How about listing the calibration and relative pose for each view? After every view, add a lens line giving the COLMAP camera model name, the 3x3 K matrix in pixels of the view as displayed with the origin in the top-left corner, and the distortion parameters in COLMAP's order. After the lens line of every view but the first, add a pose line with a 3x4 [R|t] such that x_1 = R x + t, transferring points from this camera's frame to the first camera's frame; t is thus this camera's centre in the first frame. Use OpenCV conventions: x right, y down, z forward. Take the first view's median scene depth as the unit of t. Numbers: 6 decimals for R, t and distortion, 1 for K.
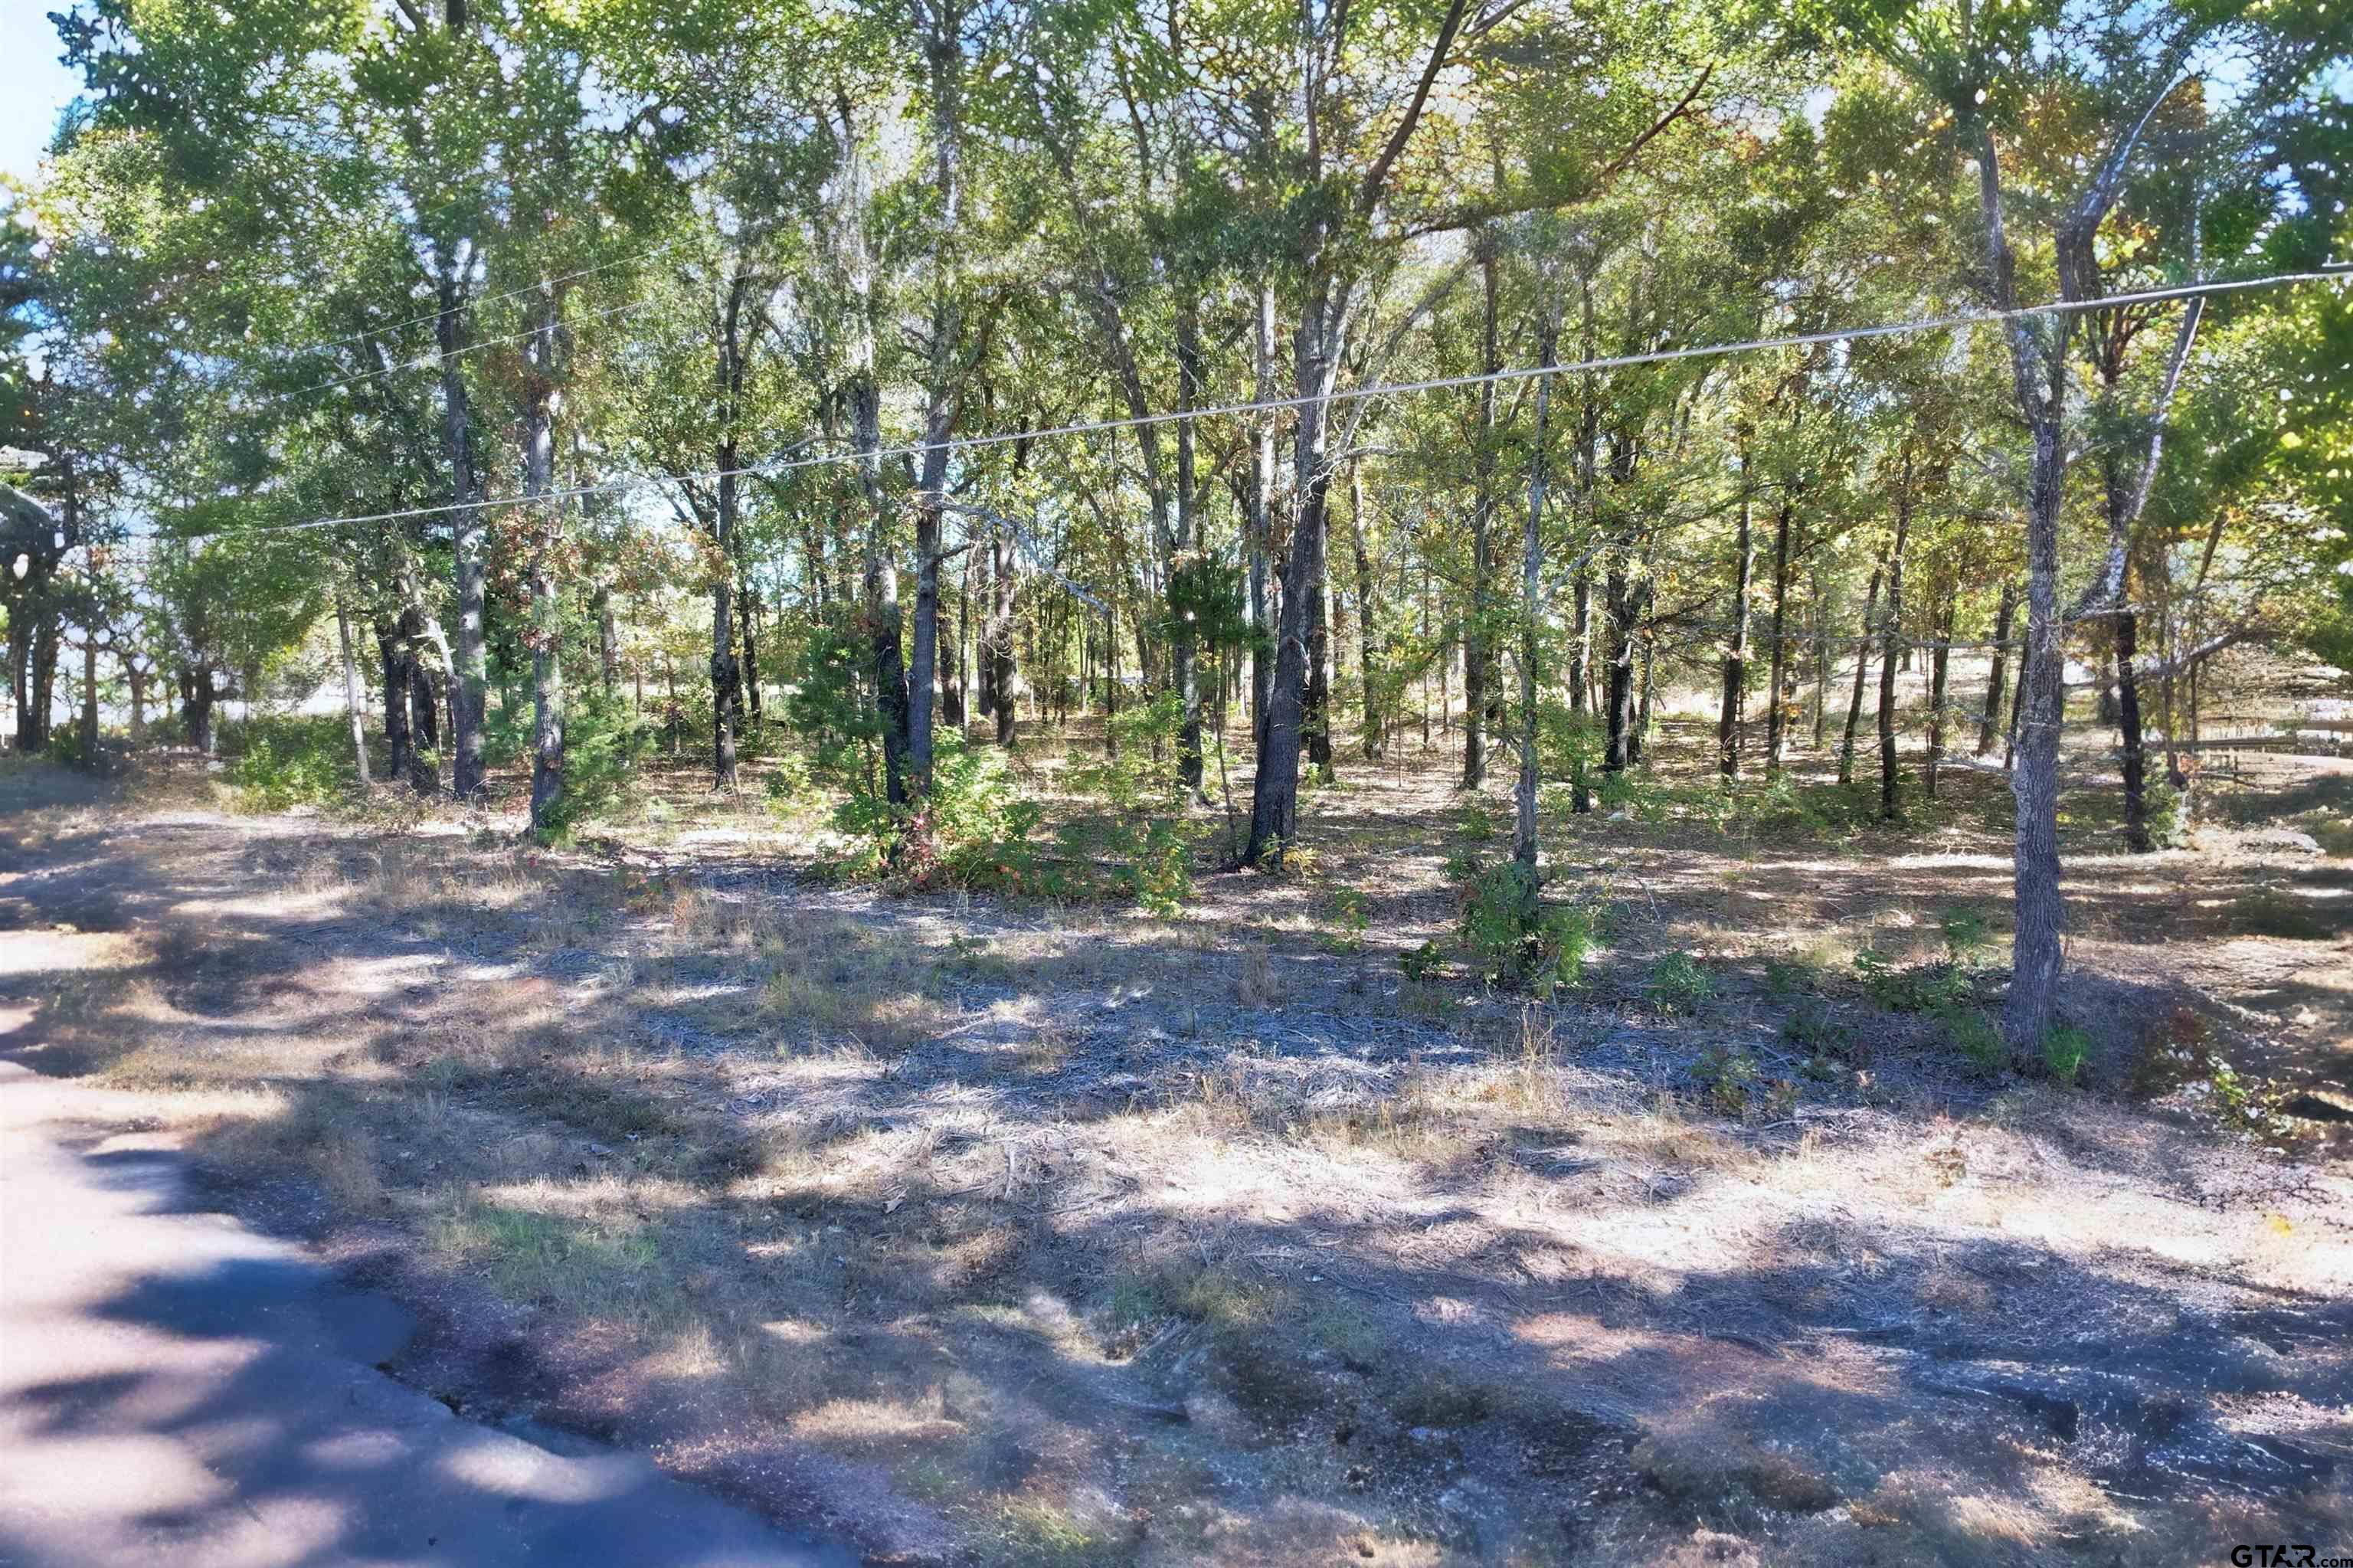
lens RADIAL K [[1503.5, 0, 1178.8], [0, 1503.5, 798.2], [0, 0, 1]] dist [-0.070629, 0.065631]
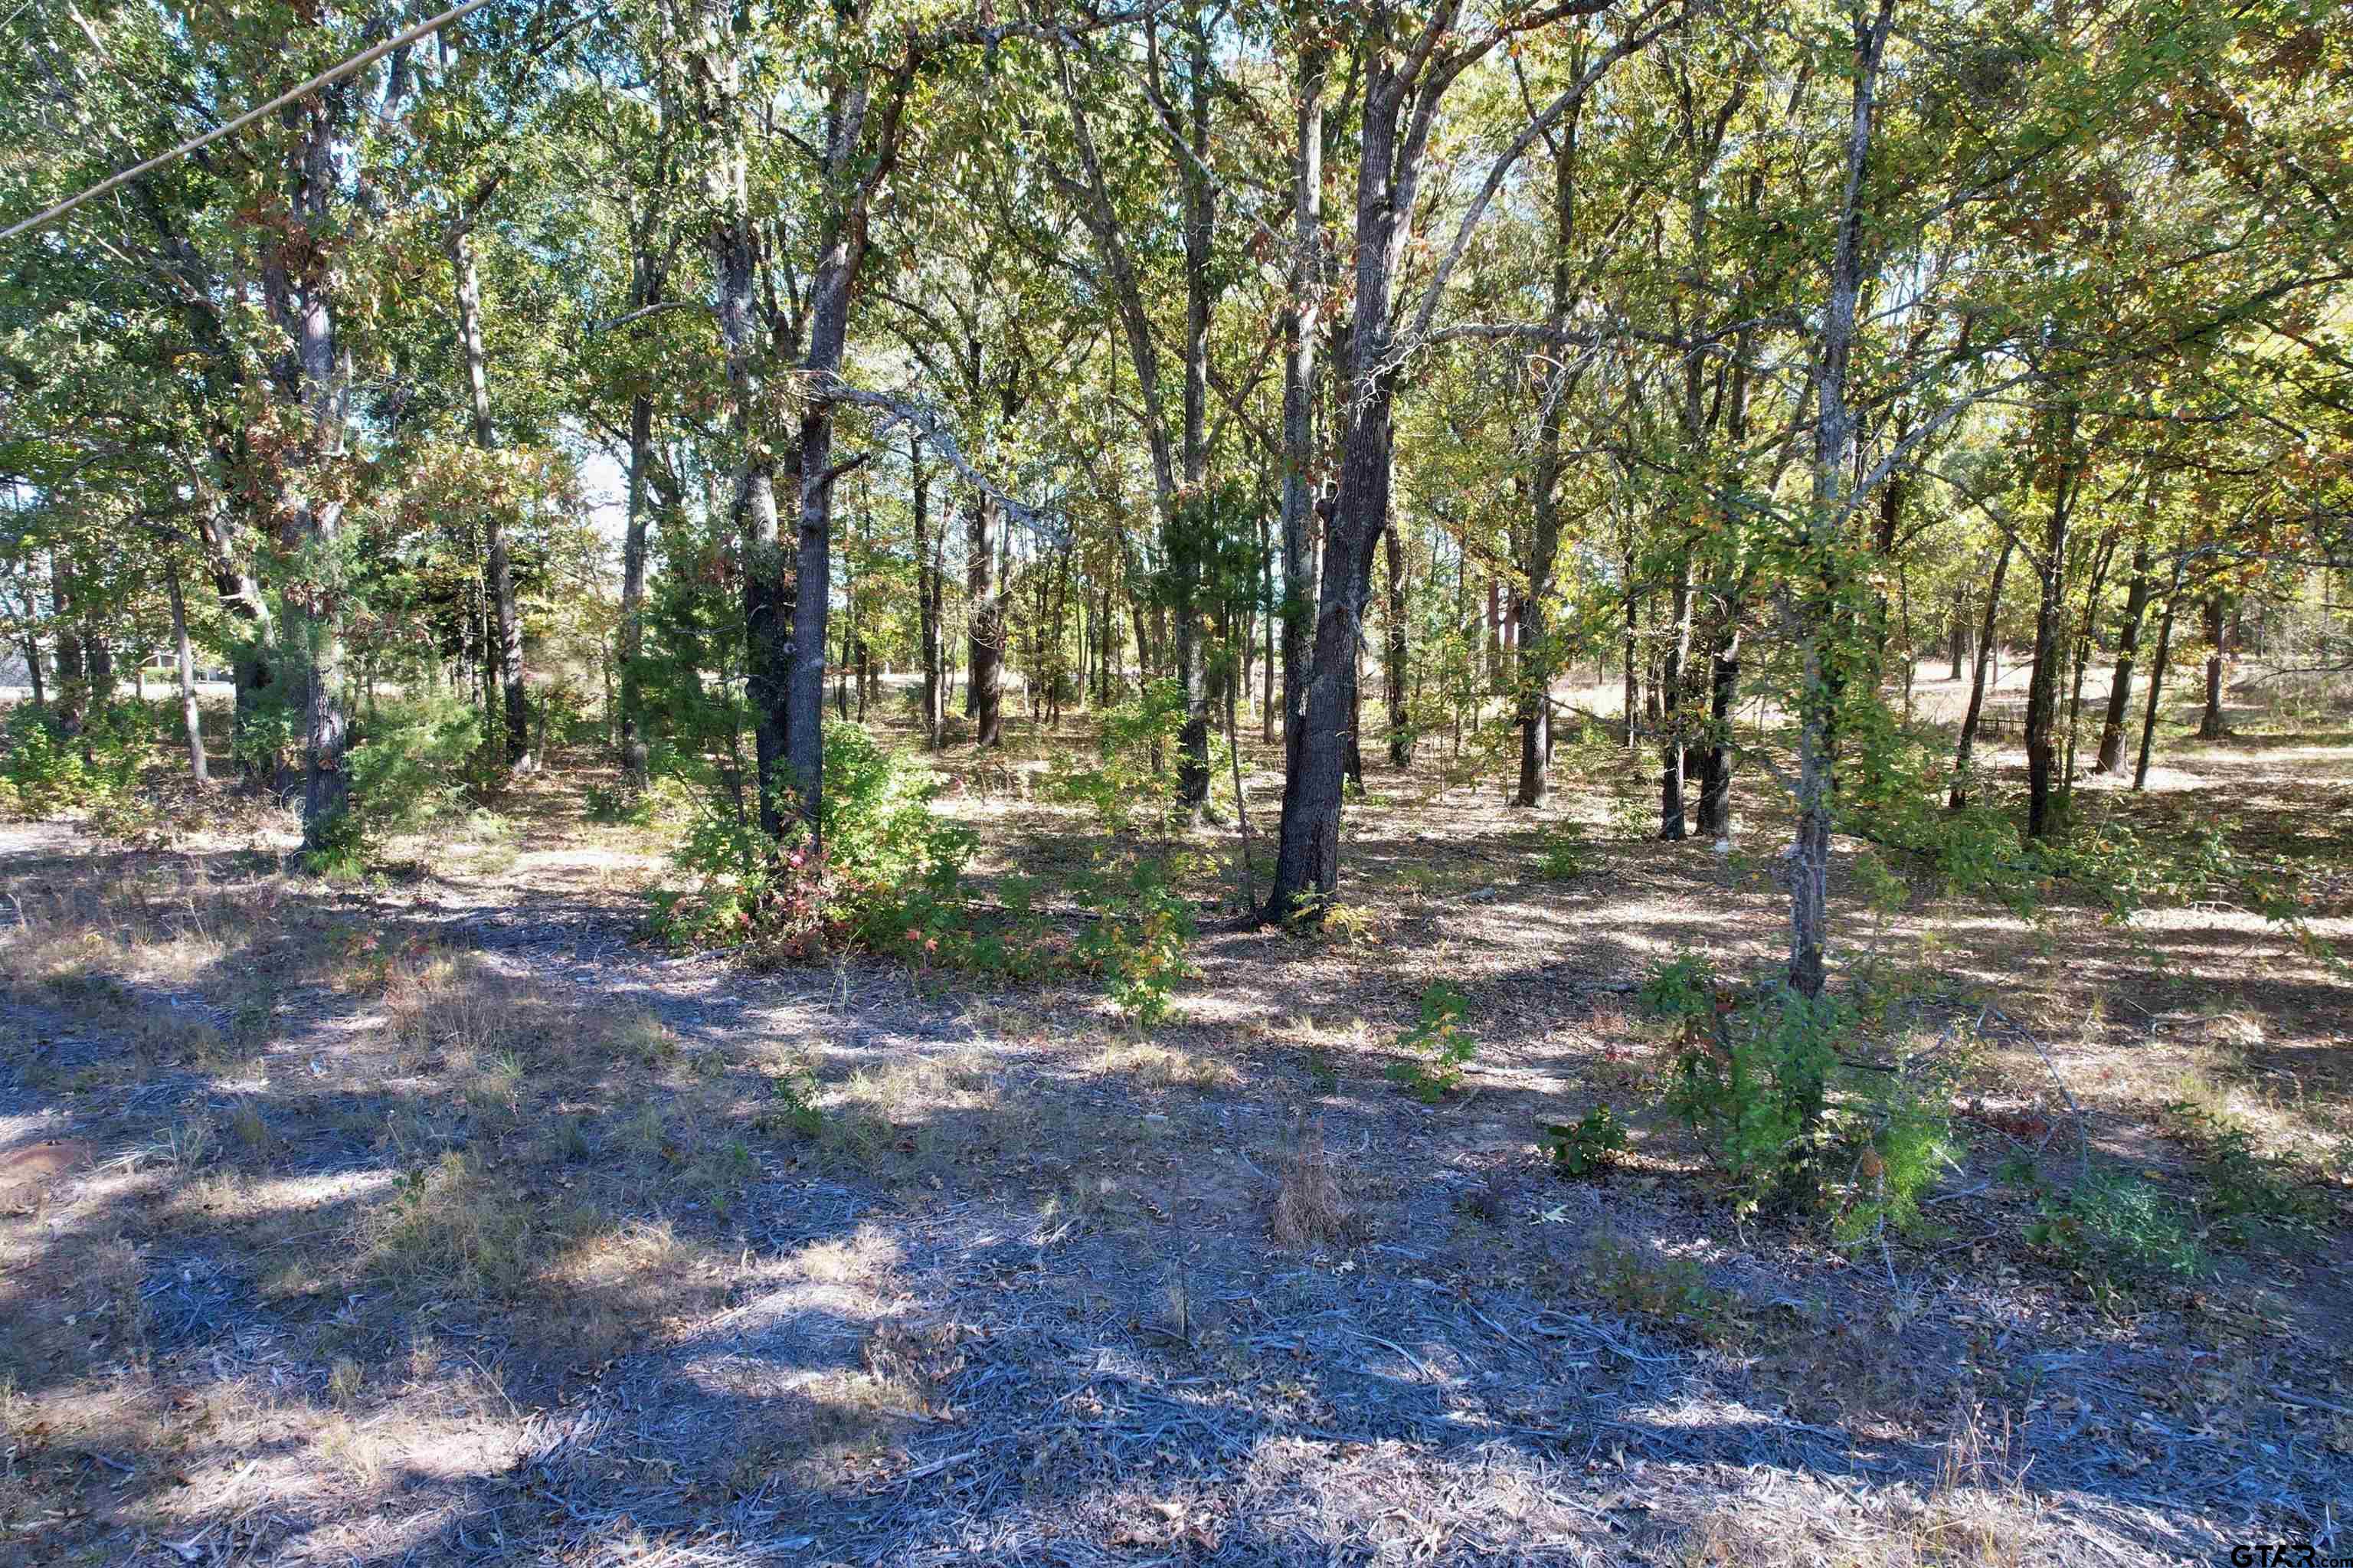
lens RADIAL K [[1491.8, 0, 1183.1], [0, 1491.8, 791.3], [0, 0, 1]] dist [-0.063859, 0.053646]
pose [[0.999871, 0.016007, -0.000904, 0.003136], [-0.016010, 0.999867, -0.003254, -0.011416], [0.000852, 0.003268, 0.999994, 0.227828]]
